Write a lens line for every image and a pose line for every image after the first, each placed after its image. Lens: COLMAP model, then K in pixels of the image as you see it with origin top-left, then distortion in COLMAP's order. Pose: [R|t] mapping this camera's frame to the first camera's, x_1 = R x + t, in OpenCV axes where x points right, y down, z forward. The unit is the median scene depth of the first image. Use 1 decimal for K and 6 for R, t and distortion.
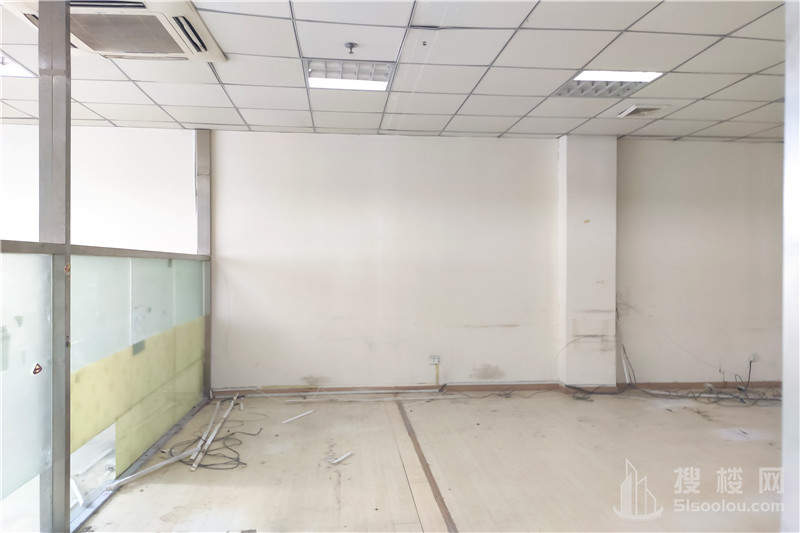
lens RADIAL K [[601.8, 0, 401.8], [0, 601.8, 267.7], [0, 0, 1]] dist [-0.001455, -0.003475]
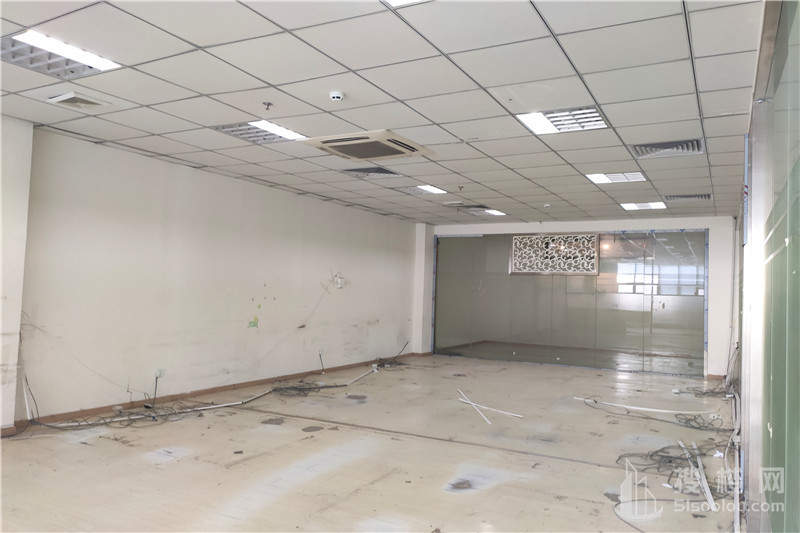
lens RADIAL K [[601.8, 0, 399.3], [0, 601.8, 263.8], [0, 0, 1]] dist [-0.001455, -0.003475]
pose [[0.548978, 0.049748, 0.834355, -0.050340], [-0.023659, 0.998752, -0.043983, 0.000393], [-0.835502, 0.004405, 0.549470, 0.116256]]
